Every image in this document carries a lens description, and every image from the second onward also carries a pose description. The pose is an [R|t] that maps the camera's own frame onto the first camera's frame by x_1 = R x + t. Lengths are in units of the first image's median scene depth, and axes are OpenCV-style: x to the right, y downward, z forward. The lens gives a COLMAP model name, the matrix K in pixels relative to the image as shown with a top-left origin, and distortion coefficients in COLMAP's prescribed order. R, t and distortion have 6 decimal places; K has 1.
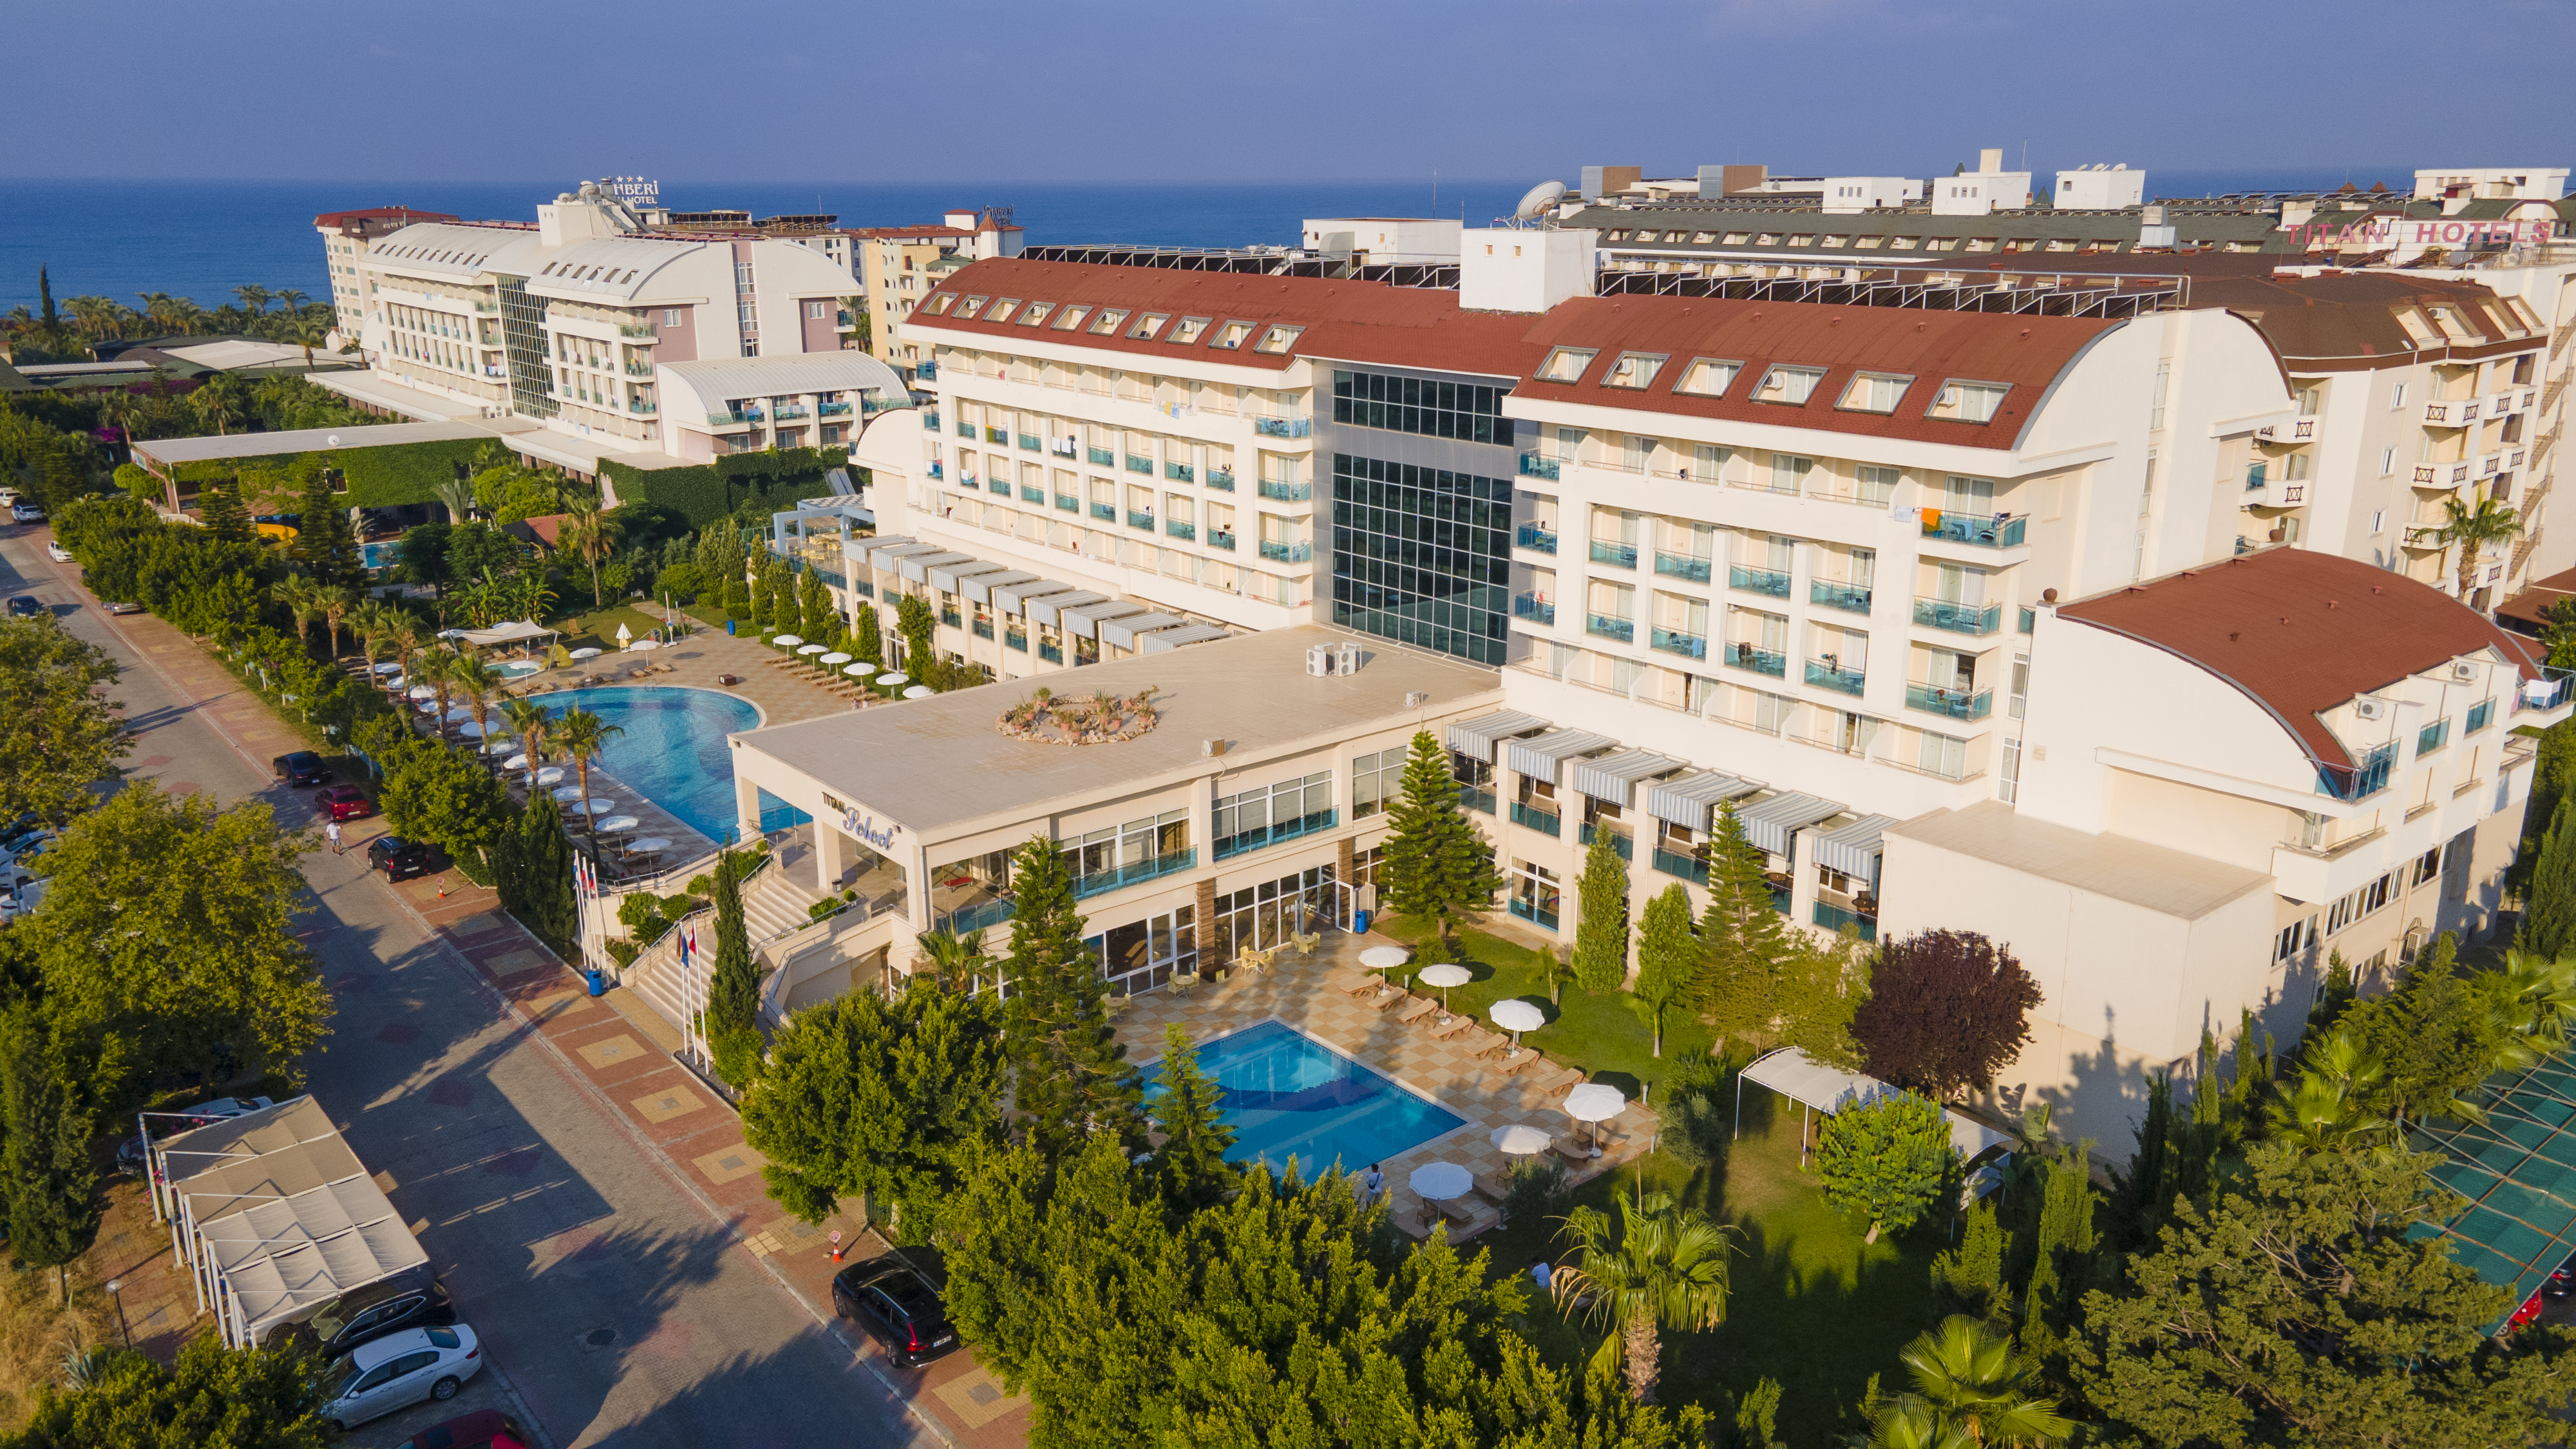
lens RADIAL K [[1861.6, 0, 1288.0], [0, 1861.6, 724.5], [0, 0, 1]] dist [0.083594, -0.214544]
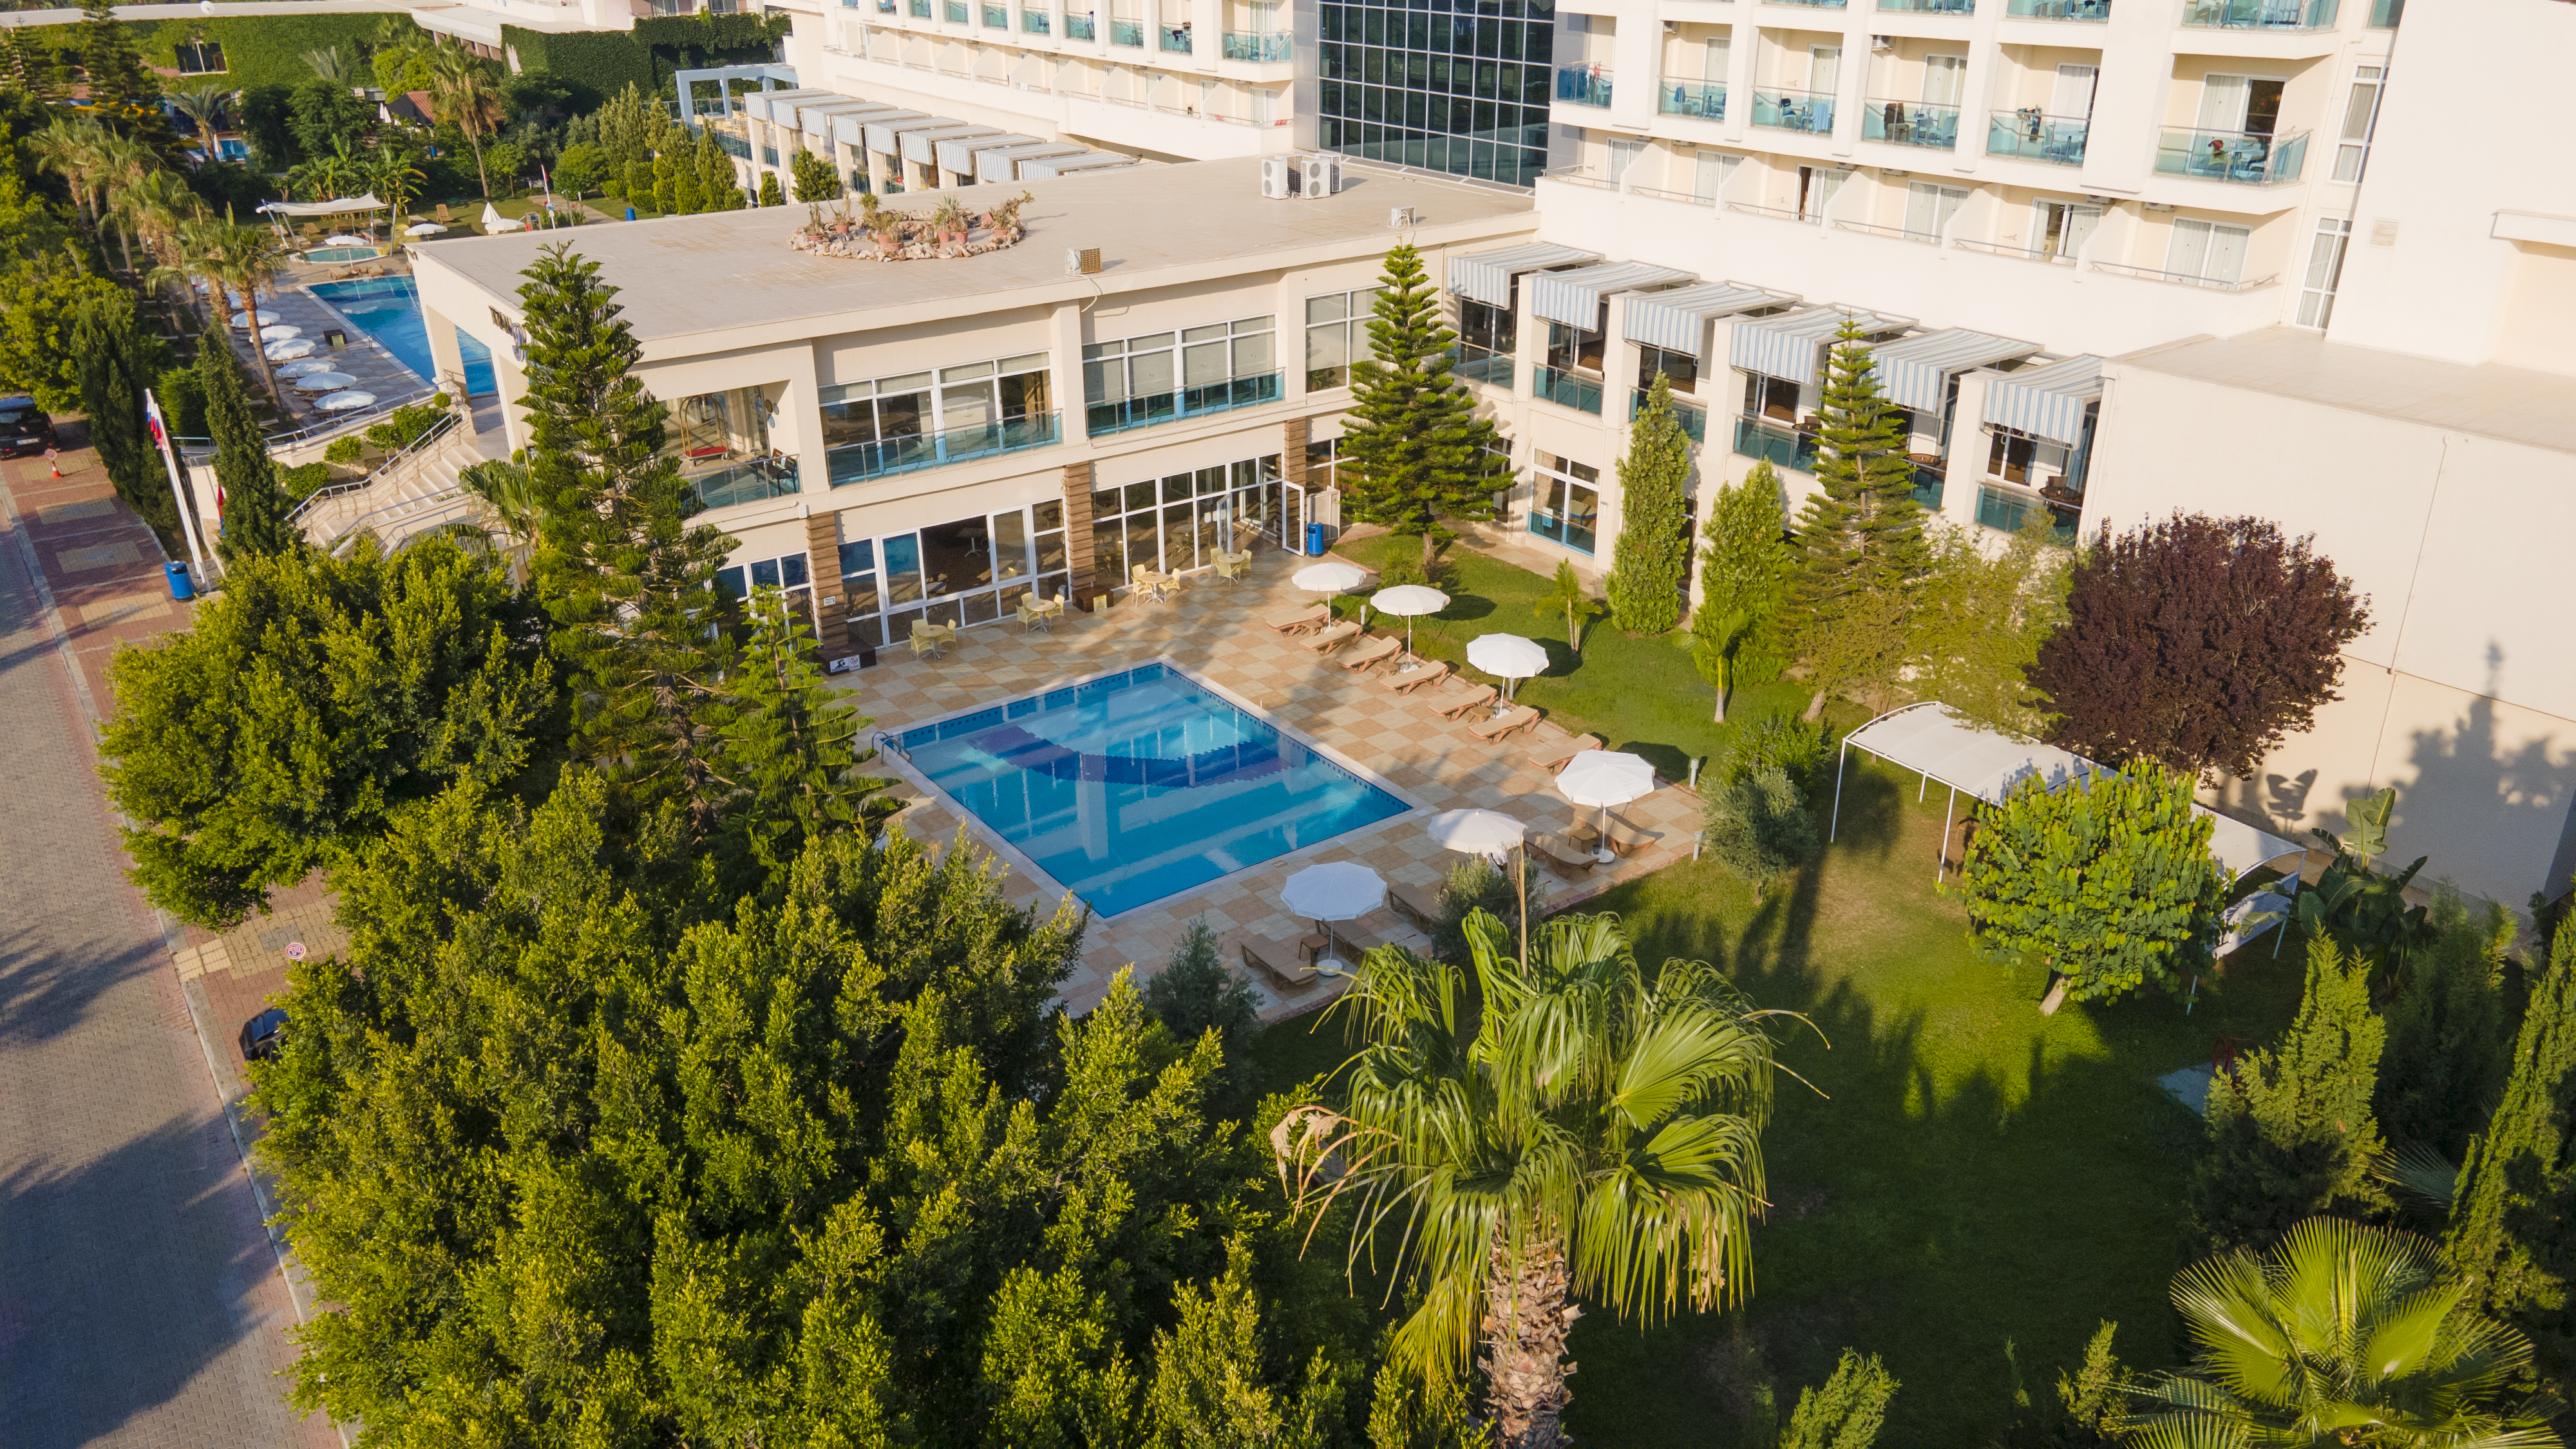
lens RADIAL K [[1899.8, 0, 1288.0], [0, 1899.8, 724.5], [0, 0, 1]] dist [0.039354, 0.003706]
pose [[0.998239, 0.024130, -0.054197, 0.076124], [-0.015921, 0.988997, 0.147078, 0.076357], [0.057150, -0.145956, 0.987639, 0.304915]]
